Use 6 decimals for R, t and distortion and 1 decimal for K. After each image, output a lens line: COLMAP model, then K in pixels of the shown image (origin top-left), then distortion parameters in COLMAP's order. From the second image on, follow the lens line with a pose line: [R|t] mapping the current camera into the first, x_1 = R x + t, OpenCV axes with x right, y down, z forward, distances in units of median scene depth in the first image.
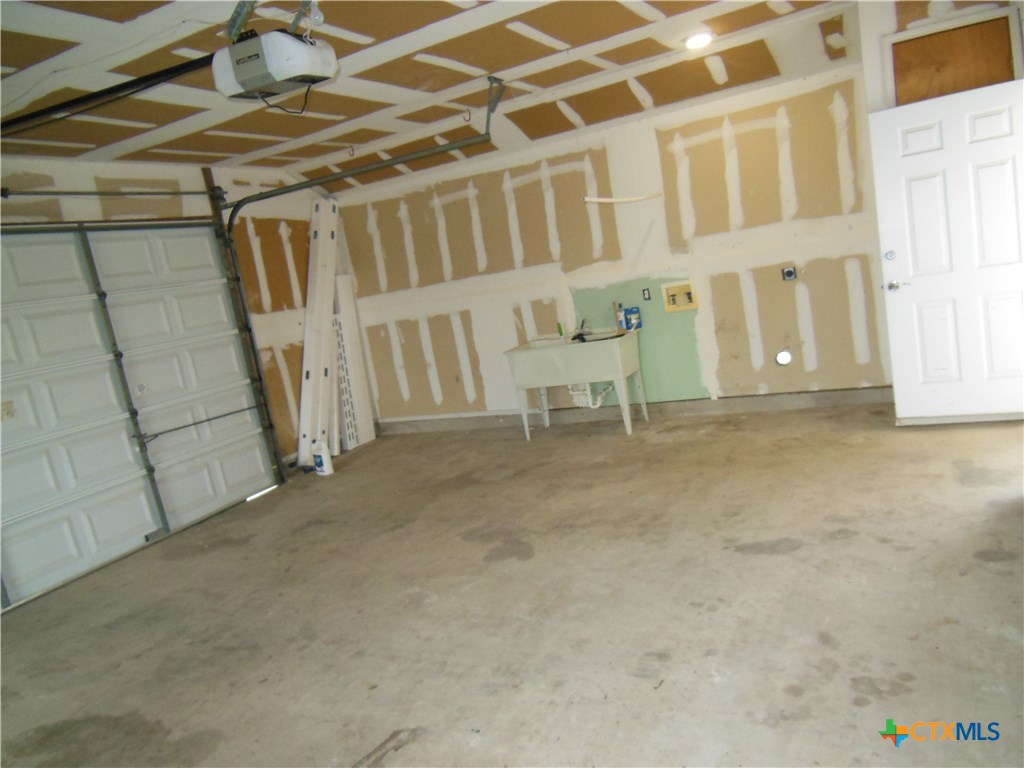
lens RADIAL K [[740.5, 0, 520.3], [0, 740.5, 389.6], [0, 0, 1]] dist [0.001075, 0.004286]
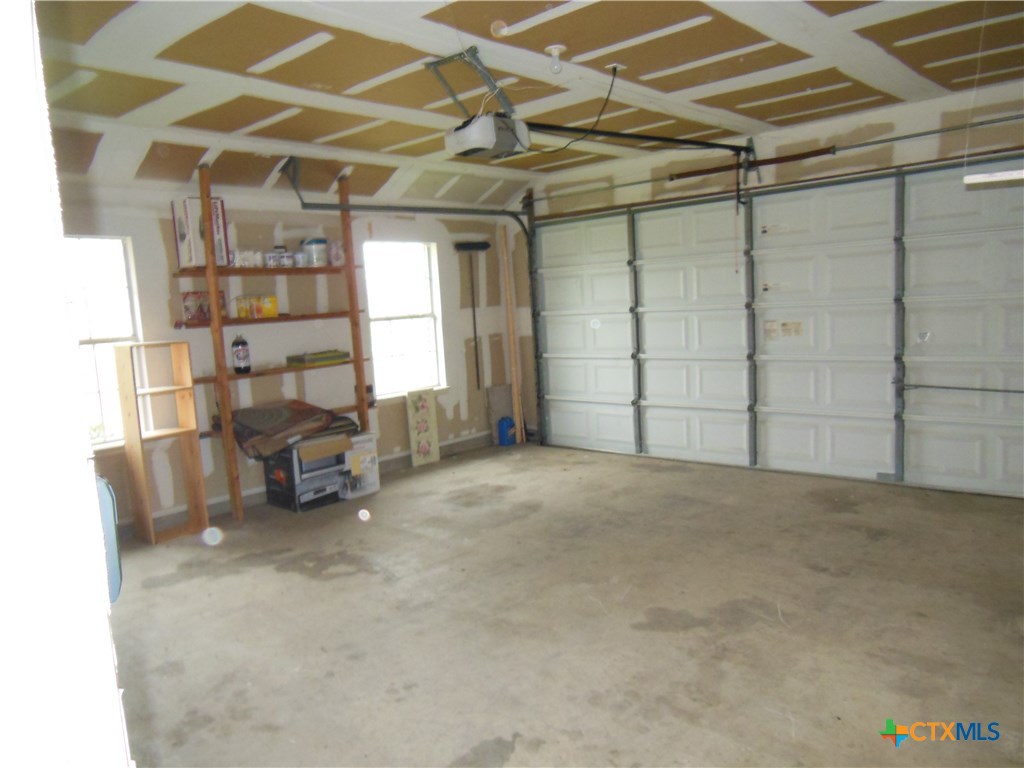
lens RADIAL K [[740.5, 0, 517.9], [0, 740.5, 379.8], [0, 0, 1]] dist [0.001075, 0.004286]
pose [[-0.215002, 0.293720, -0.931398, 0.707346], [-0.061509, 0.947736, 0.313071, -0.293956], [0.974675, 0.124600, -0.185699, 0.889896]]
